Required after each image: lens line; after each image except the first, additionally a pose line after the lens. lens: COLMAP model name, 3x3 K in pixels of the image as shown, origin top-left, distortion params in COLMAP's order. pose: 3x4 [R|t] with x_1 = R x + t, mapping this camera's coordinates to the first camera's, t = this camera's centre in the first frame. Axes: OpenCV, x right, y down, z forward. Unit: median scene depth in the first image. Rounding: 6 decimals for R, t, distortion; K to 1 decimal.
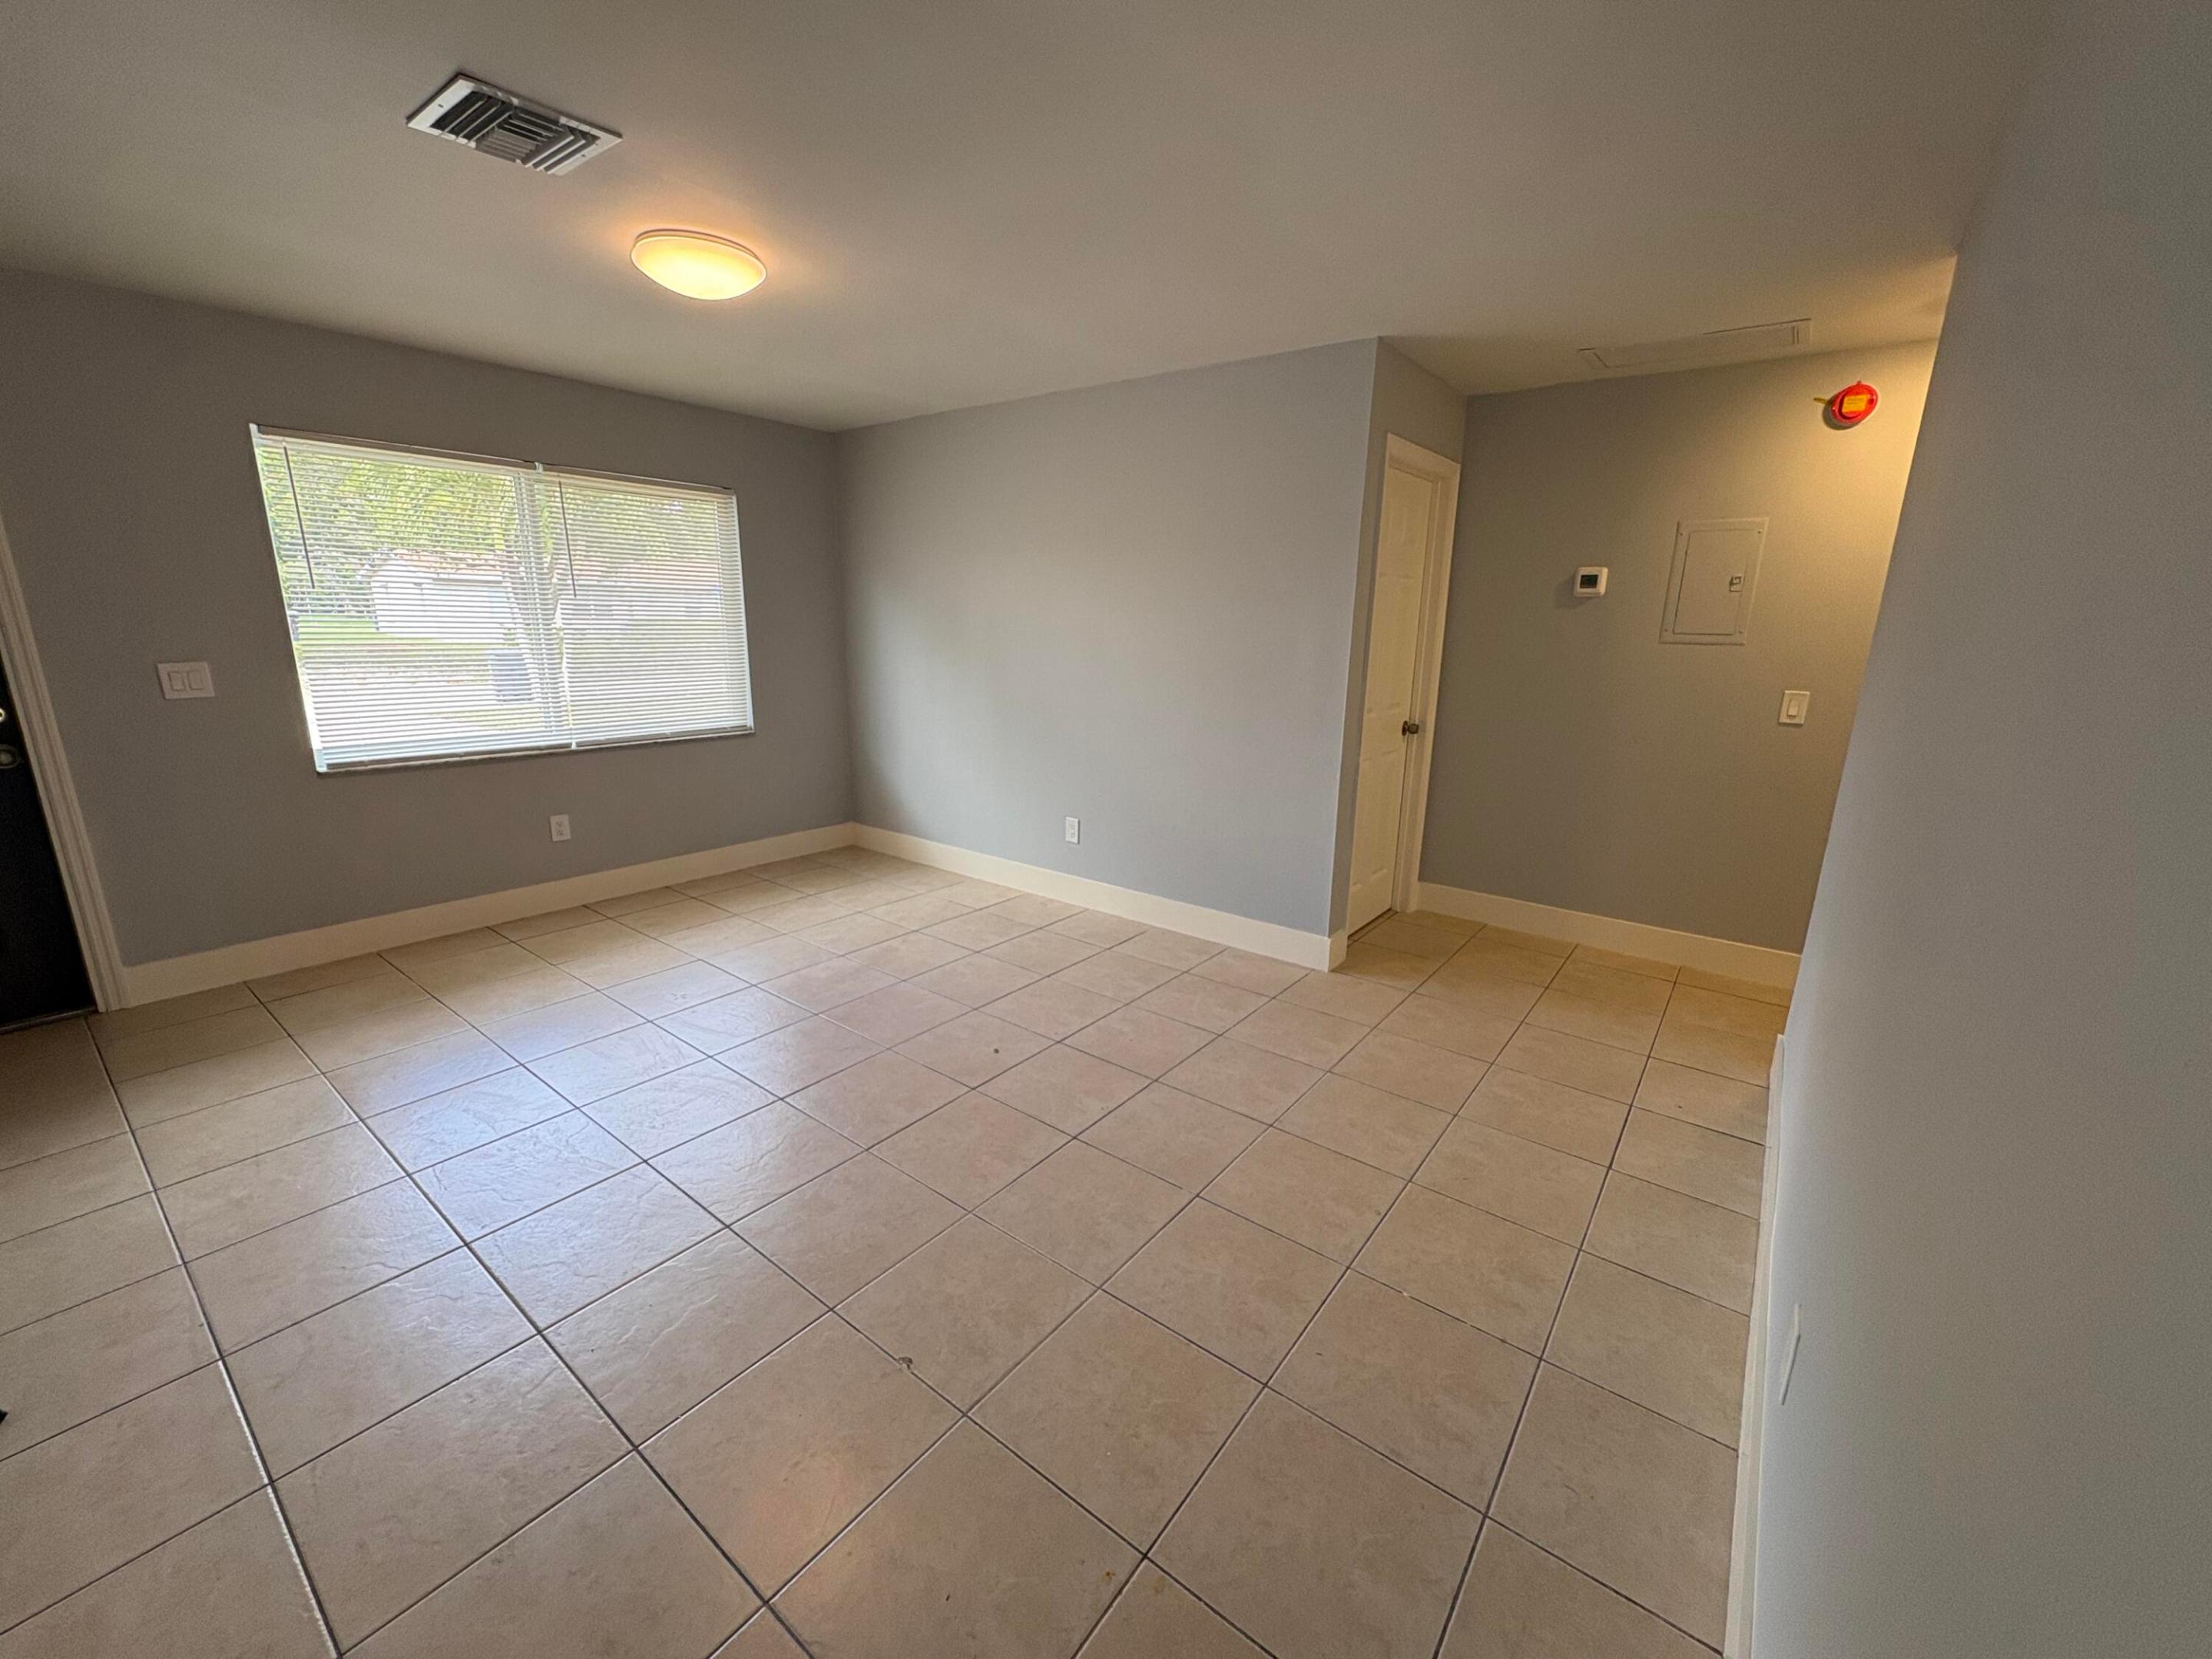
lens RADIAL K [[883.5, 0, 1106.0], [0, 883.5, 829.5], [0, 0, 1]] dist [0.000271, 0.000333]
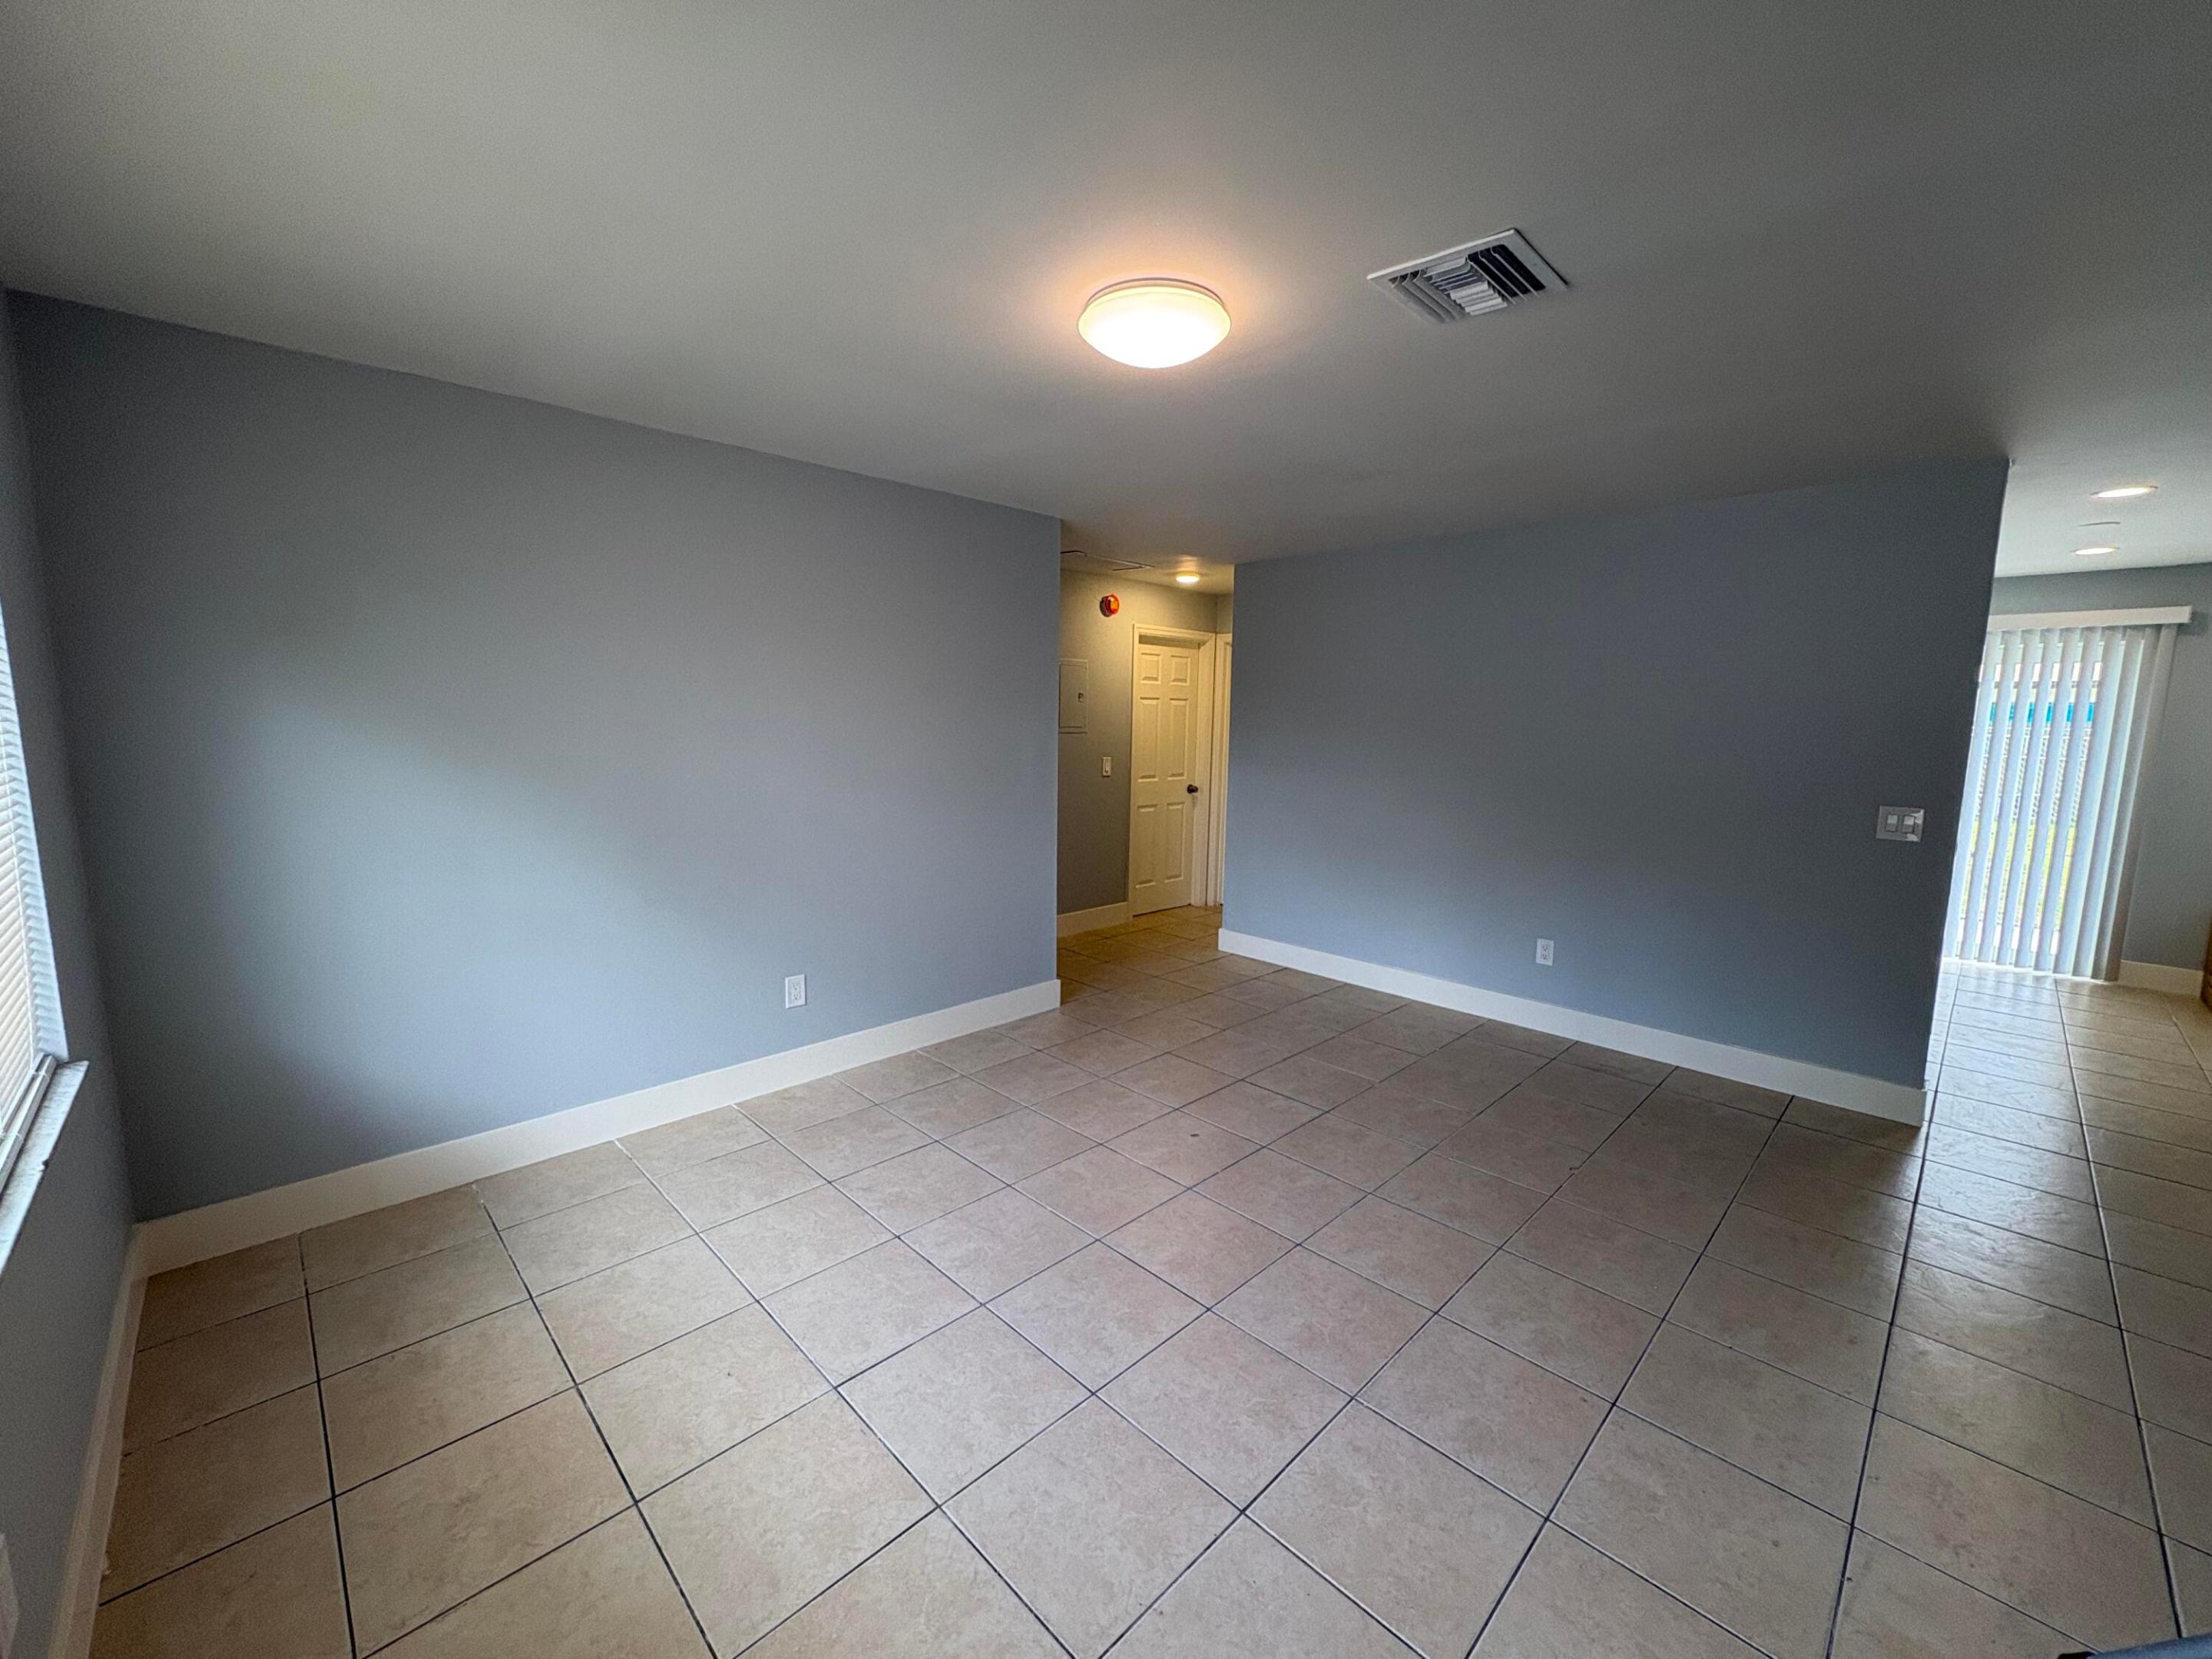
lens RADIAL K [[883.5, 0, 1106.0], [0, 883.5, 829.5], [0, 0, 1]] dist [0.000271, 0.000333]
pose [[0.134064, -0.142535, 0.980668, -0.846422], [0.223572, 0.968438, 0.110193, -0.184148], [-0.965423, 0.204477, 0.161700, 0.643435]]
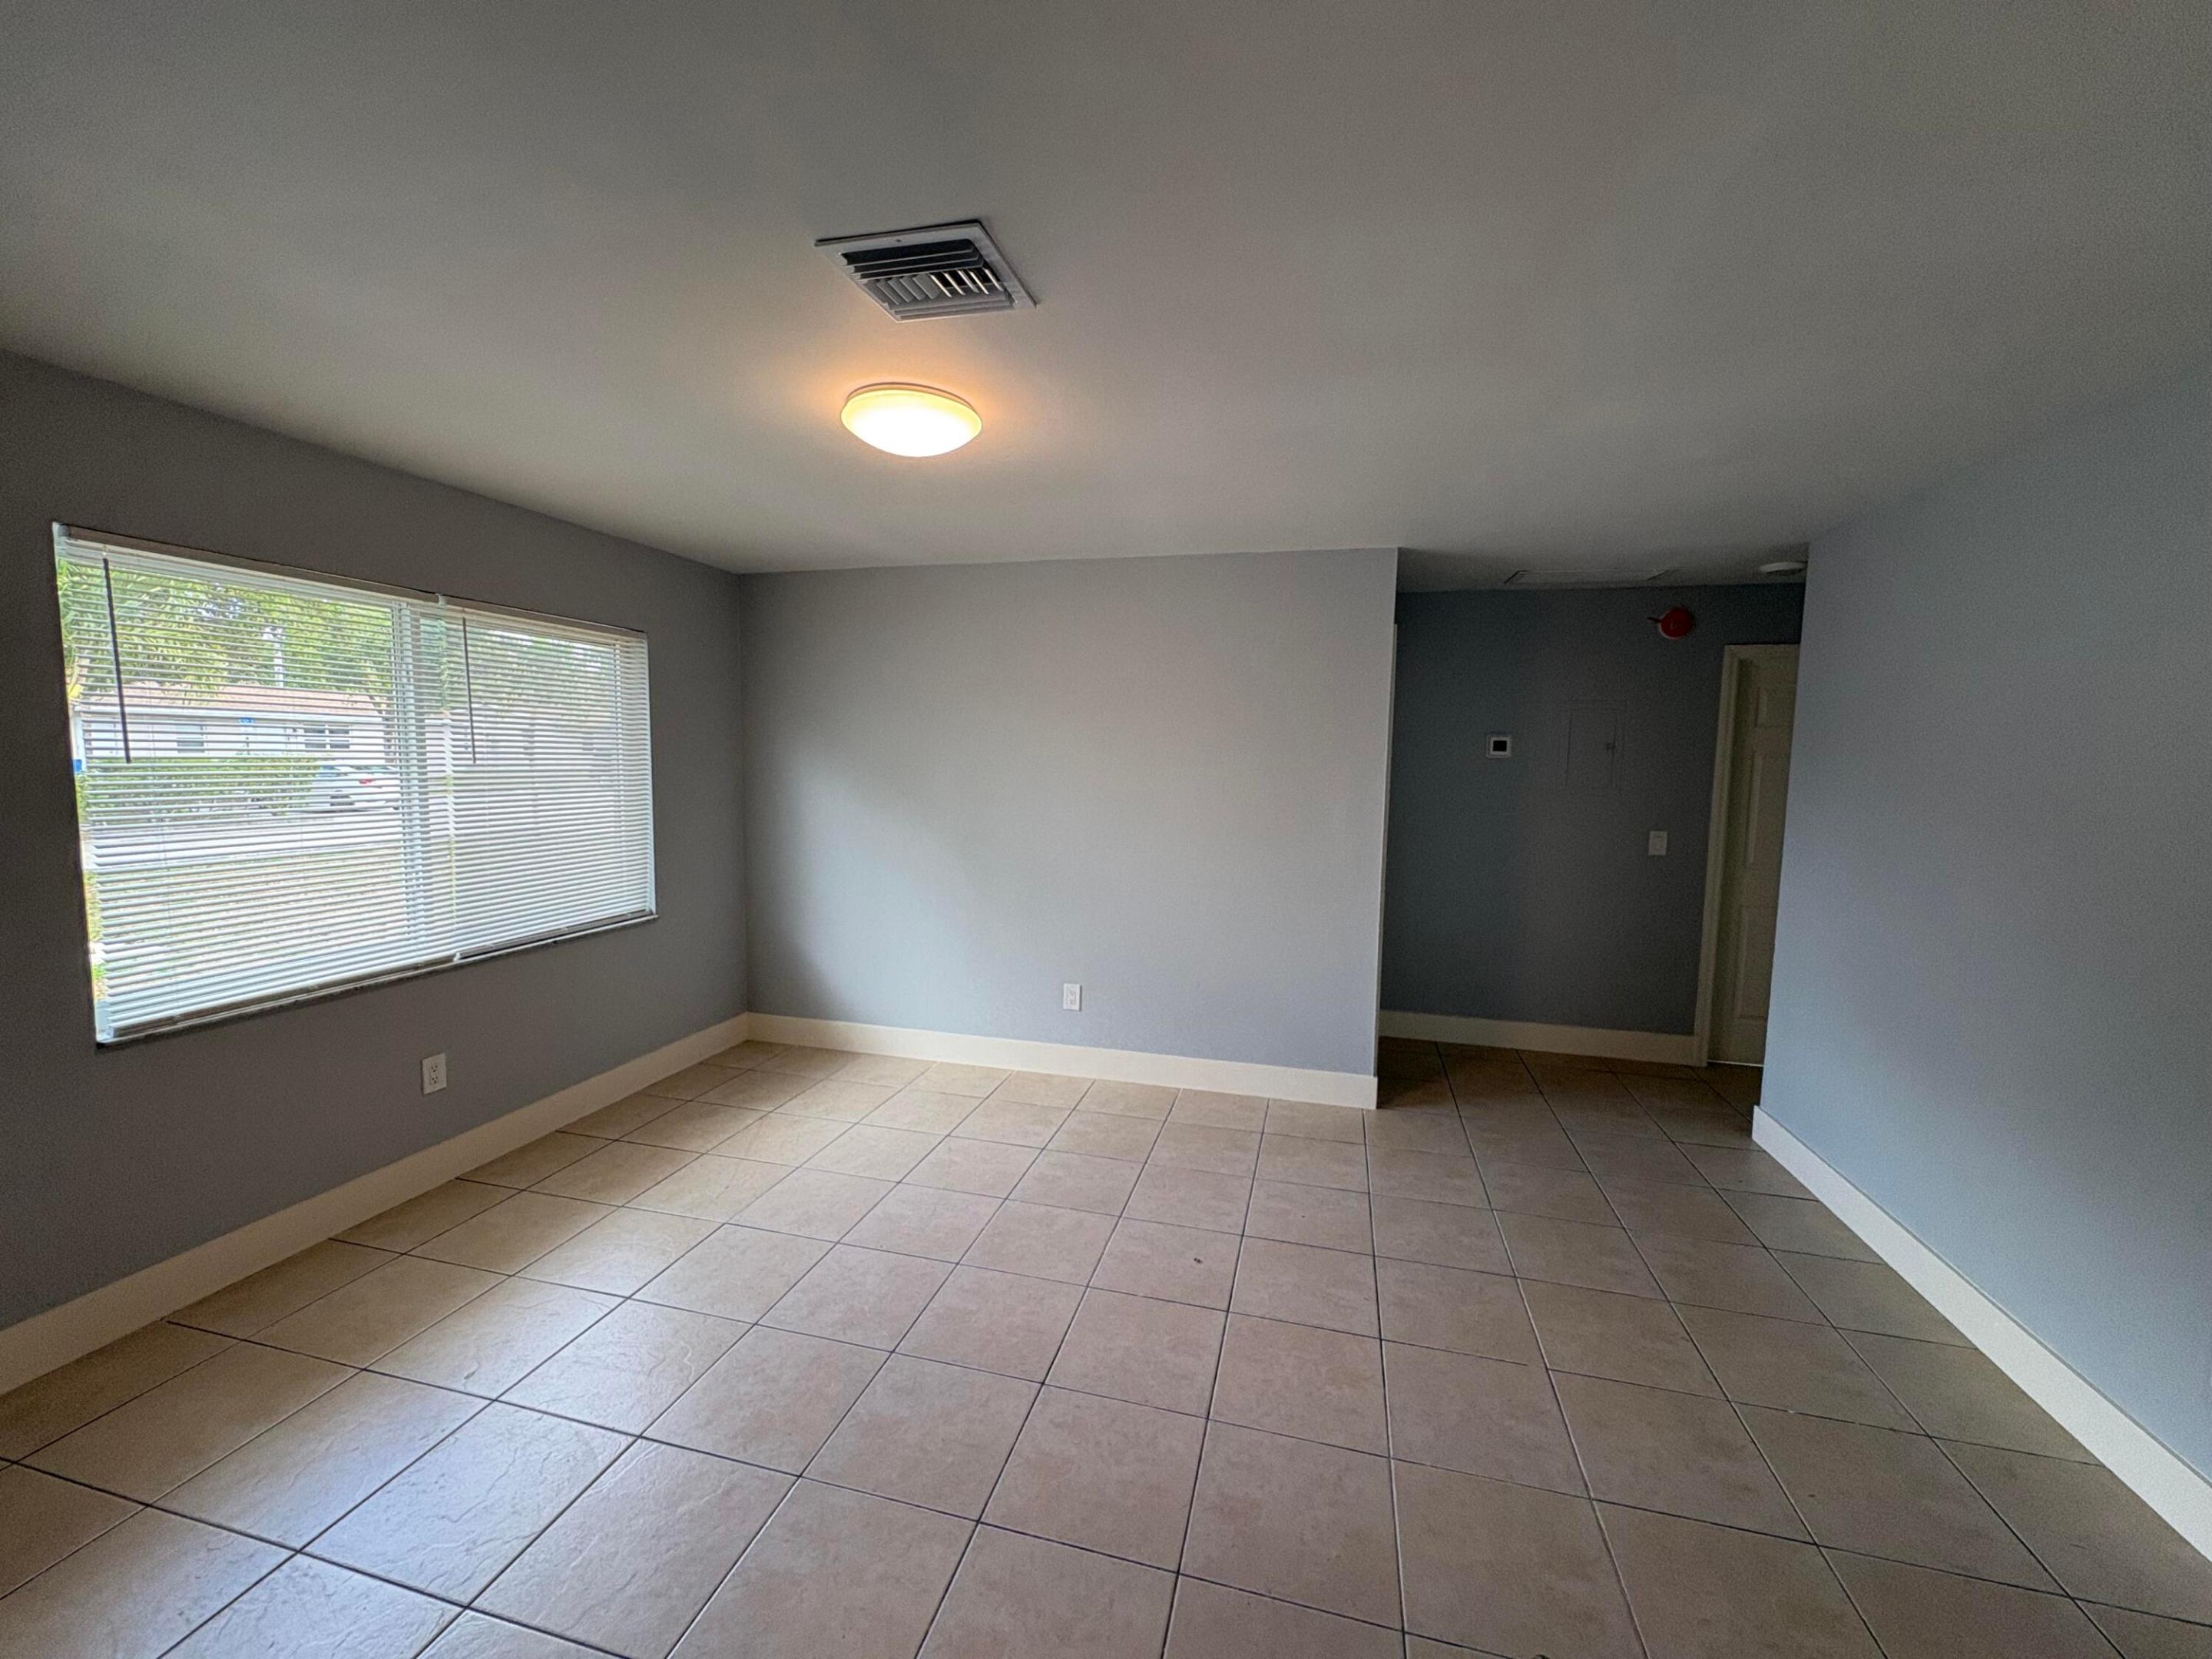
lens RADIAL K [[880.2, 0, 1103.6], [0, 880.2, 832.5], [0, 0, 1]] dist [0.000387, -0.000211]
pose [[0.920524, -0.038442, 0.388791, -0.411860], [0.092555, 0.988276, -0.121424, -0.062614], [-0.379565, 0.147758, 0.913290, 0.109956]]
